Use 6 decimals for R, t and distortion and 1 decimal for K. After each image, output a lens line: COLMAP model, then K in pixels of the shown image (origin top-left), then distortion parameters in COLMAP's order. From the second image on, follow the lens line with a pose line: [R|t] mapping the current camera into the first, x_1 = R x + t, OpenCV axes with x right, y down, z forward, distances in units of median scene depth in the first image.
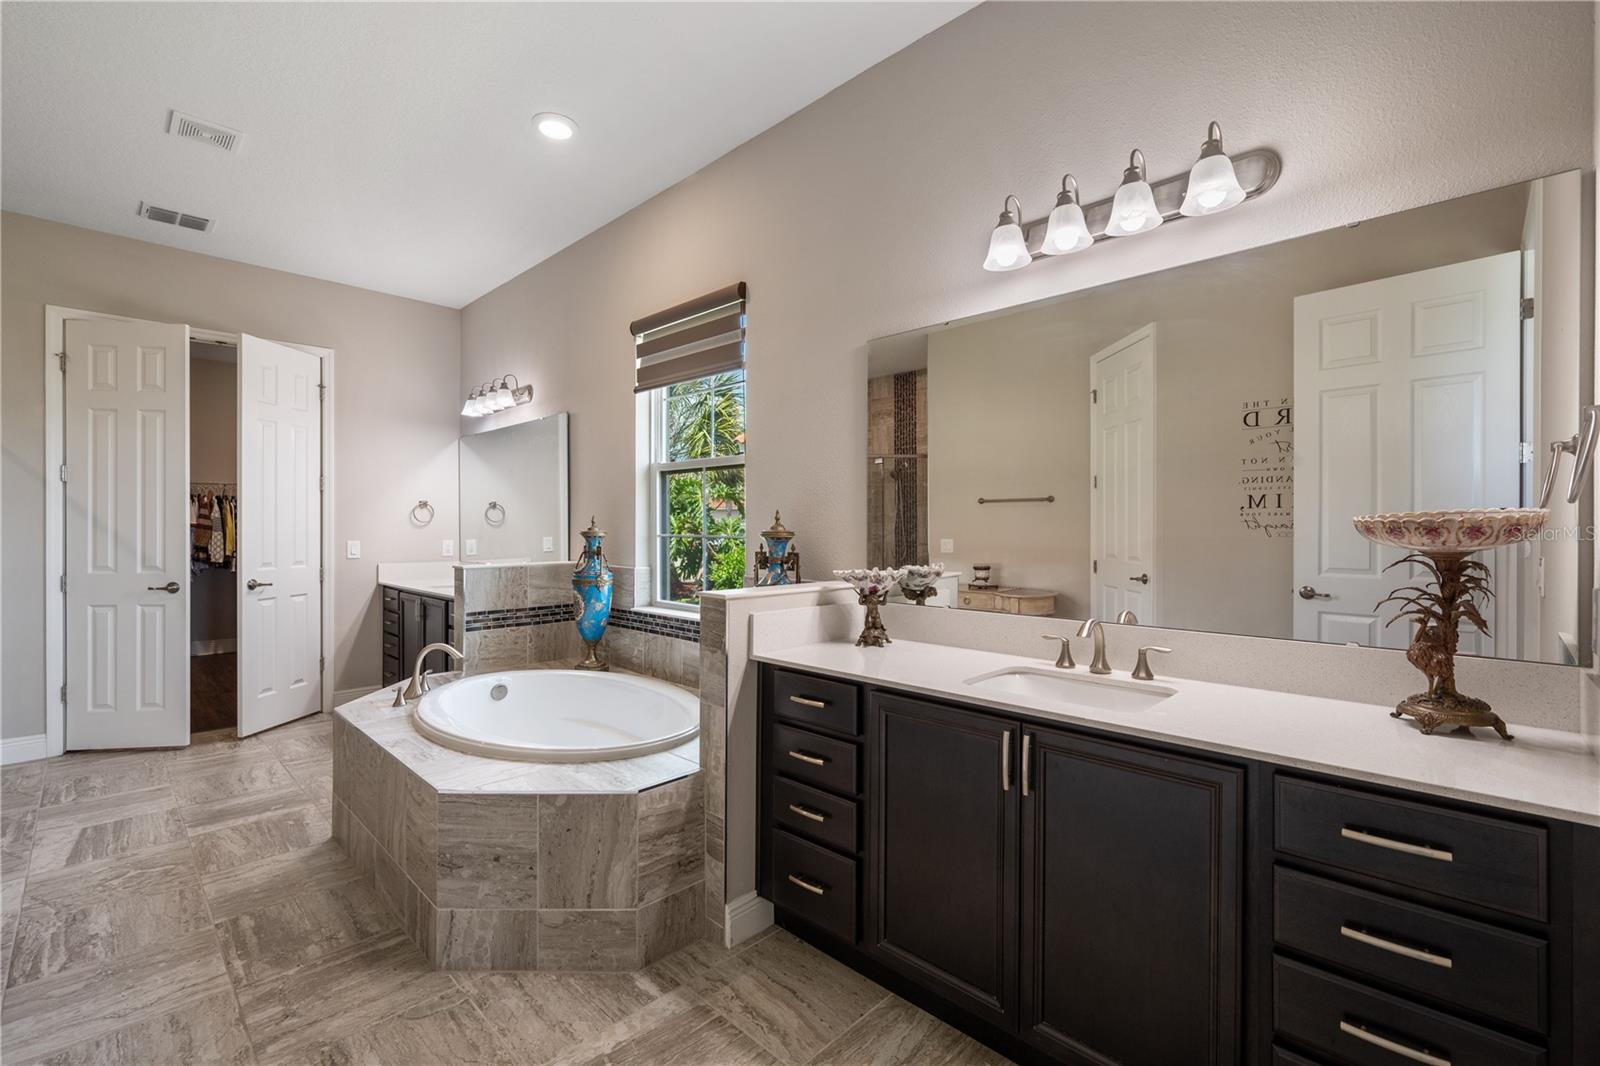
lens RADIAL K [[677.3, 0, 777.8], [0, 677.3, 526.3], [0, 0, 1]] dist [0.001652, 0.001833]
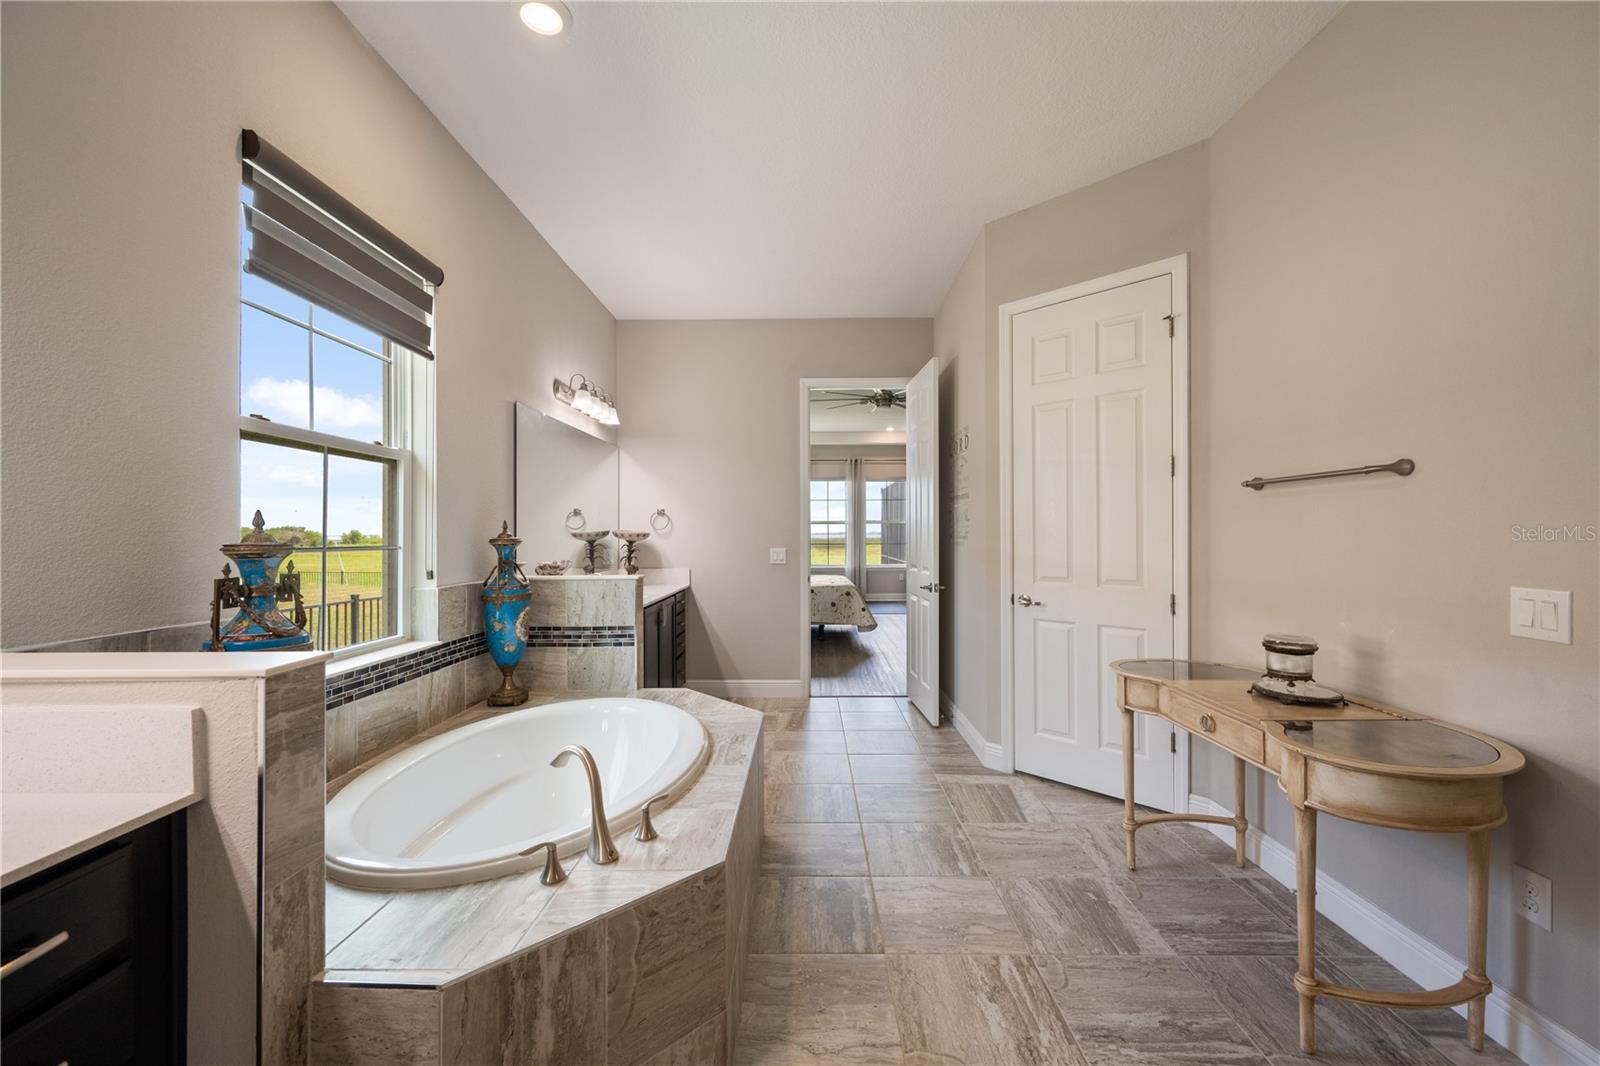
lens RADIAL K [[645.2, 0, 797.4], [0, 645.2, 535.6], [0, 0, 1]] dist [-0.000655, -0.000033]
pose [[-0.694363, 0.001213, 0.719624, -1.214253], [0.006708, 0.999966, 0.004787, -0.000646], [-0.719594, 0.008151, -0.694347, 1.488486]]
